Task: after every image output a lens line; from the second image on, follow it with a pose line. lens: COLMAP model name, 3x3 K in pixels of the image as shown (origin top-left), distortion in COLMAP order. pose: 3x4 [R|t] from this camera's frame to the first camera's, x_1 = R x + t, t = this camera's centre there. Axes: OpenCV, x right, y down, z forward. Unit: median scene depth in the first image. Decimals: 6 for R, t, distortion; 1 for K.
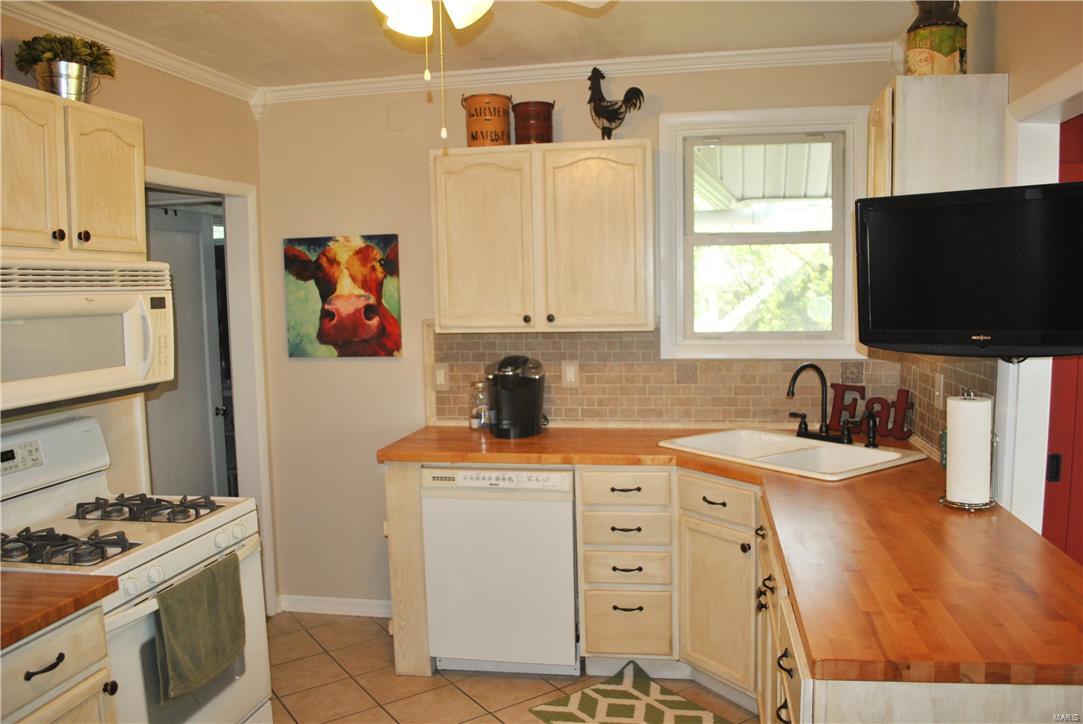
lens RADIAL K [[866.6, 0, 542.2], [0, 866.6, 360.7], [0, 0, 1]] dist [-0.072570, 0.014177]
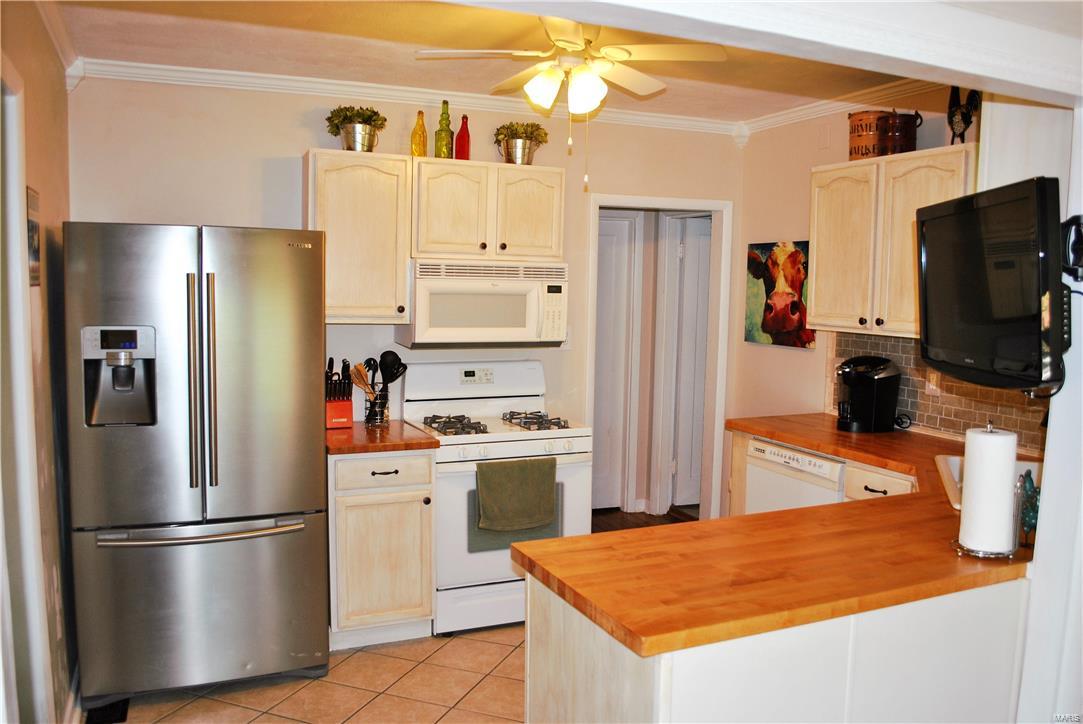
lens RADIAL K [[866.6, 0, 540.9], [0, 866.6, 360.9], [0, 0, 1]] dist [-0.072570, 0.014177]
pose [[0.566151, 0.105584, -0.817512, 0.561107], [-0.099756, 0.993249, 0.059198, -0.020353], [0.818243, 0.048037, 0.572861, 0.066330]]
